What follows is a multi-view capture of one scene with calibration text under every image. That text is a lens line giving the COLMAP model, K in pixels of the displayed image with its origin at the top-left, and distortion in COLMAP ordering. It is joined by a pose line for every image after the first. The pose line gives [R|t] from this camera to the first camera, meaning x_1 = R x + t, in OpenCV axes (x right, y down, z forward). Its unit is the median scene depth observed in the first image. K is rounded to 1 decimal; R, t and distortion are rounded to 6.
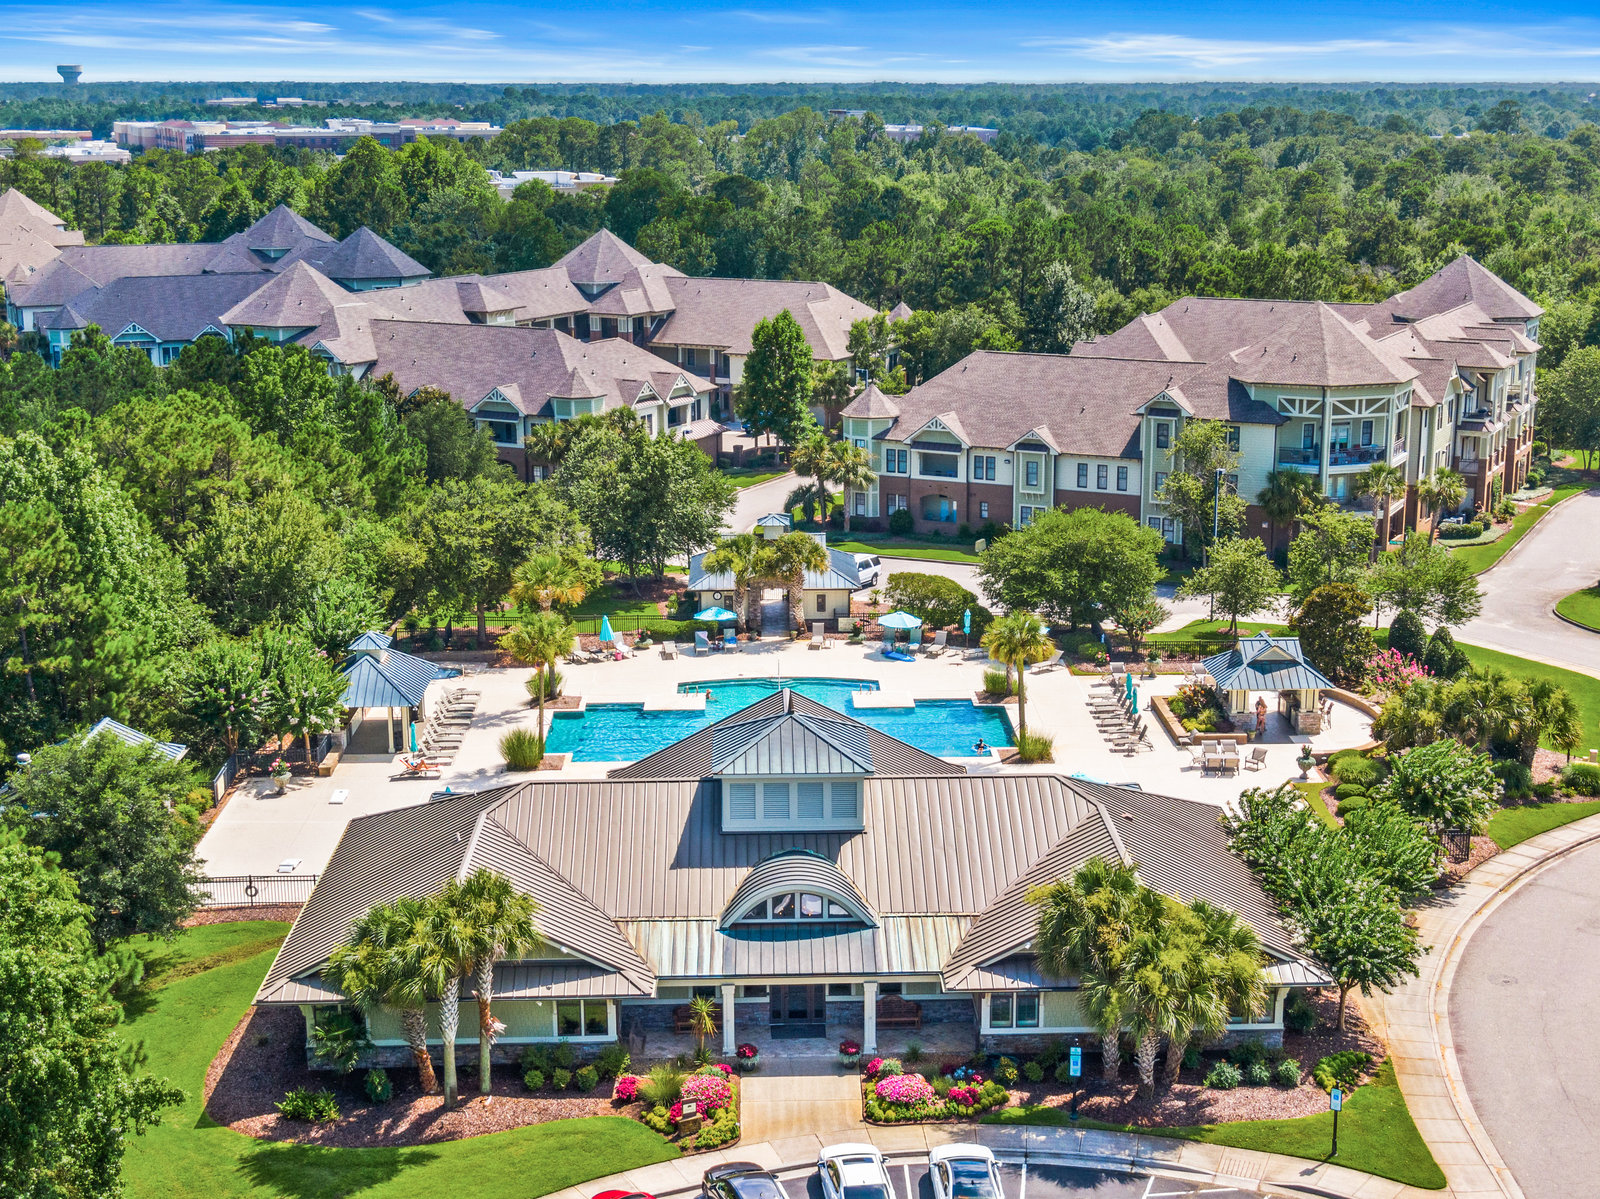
lens RADIAL K [[2243.9, 0, 800.0], [0, 2243.9, 599.5], [0, 0, 1]] dist [0.029235, -0.094902]
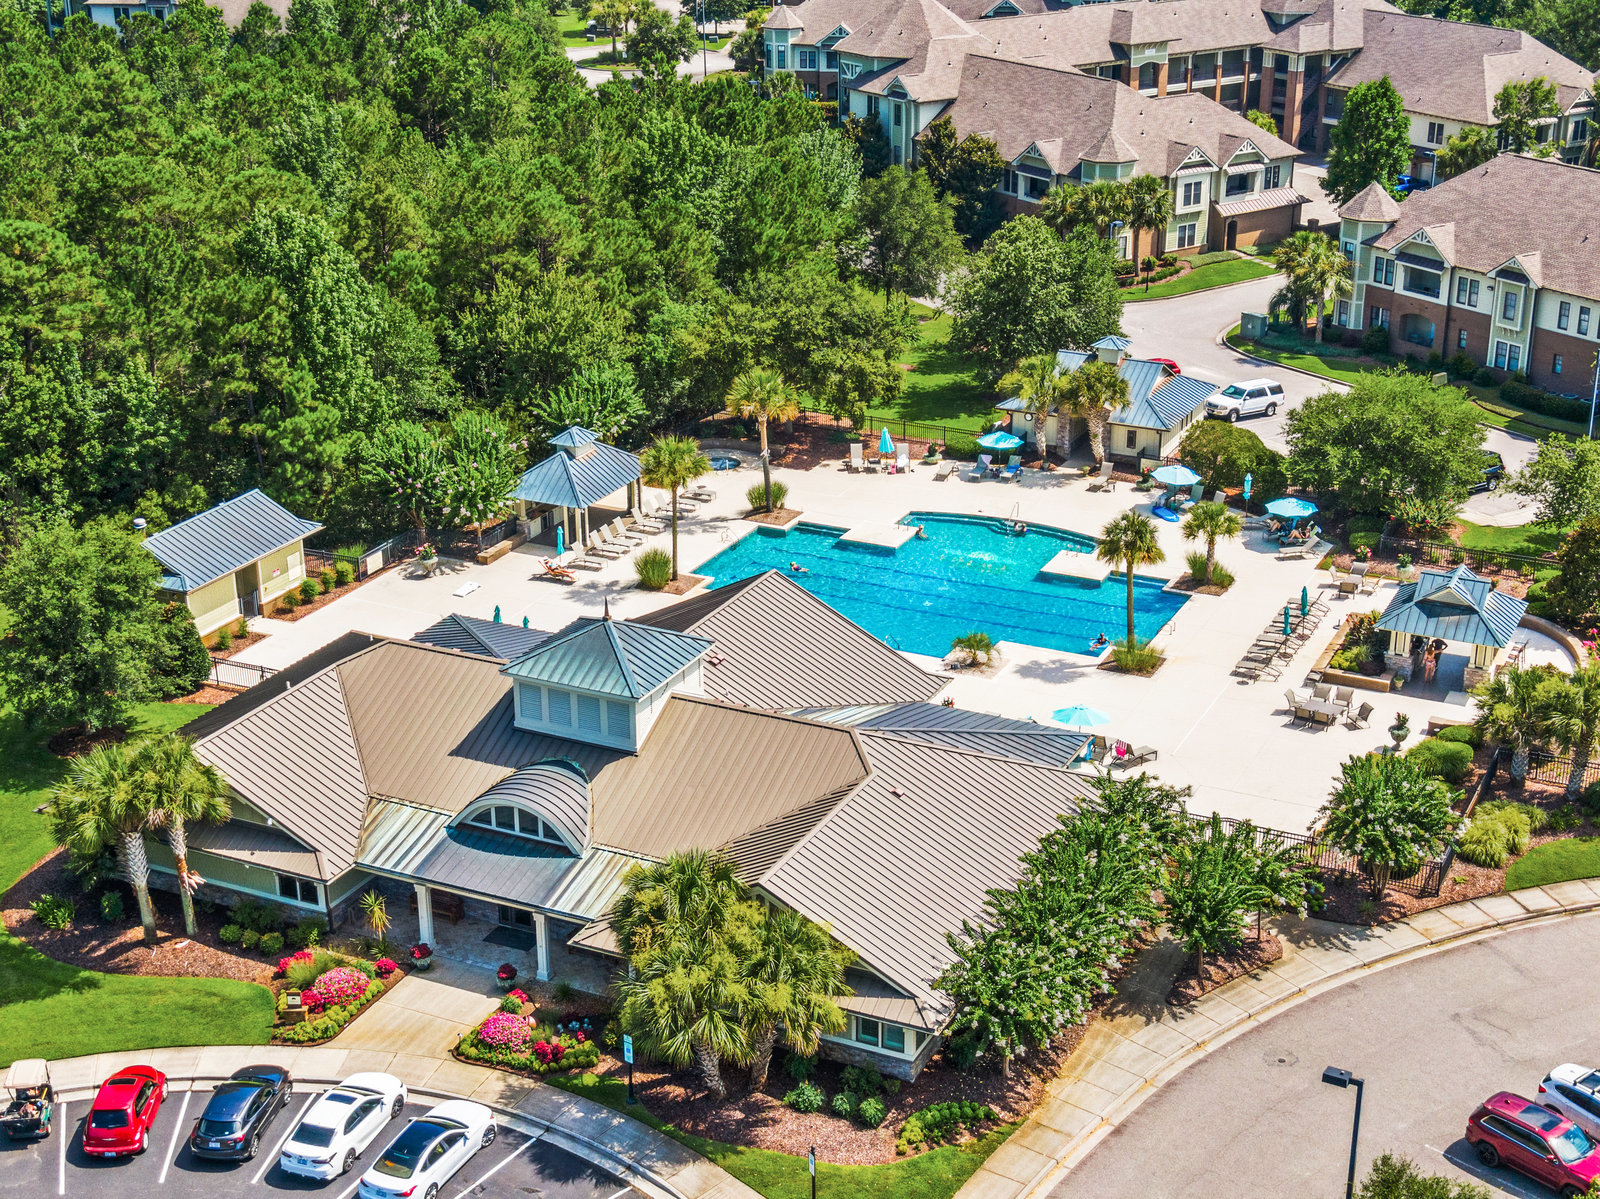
lens RADIAL K [[2243.9, 0, 800.0], [0, 2243.9, 599.5], [0, 0, 1]] dist [0.029235, -0.094902]
pose [[0.894029, 0.167404, -0.415557, 0.348376], [-0.101934, 0.979245, 0.175179, -0.100951], [0.436258, -0.114256, 0.892538, 0.116860]]
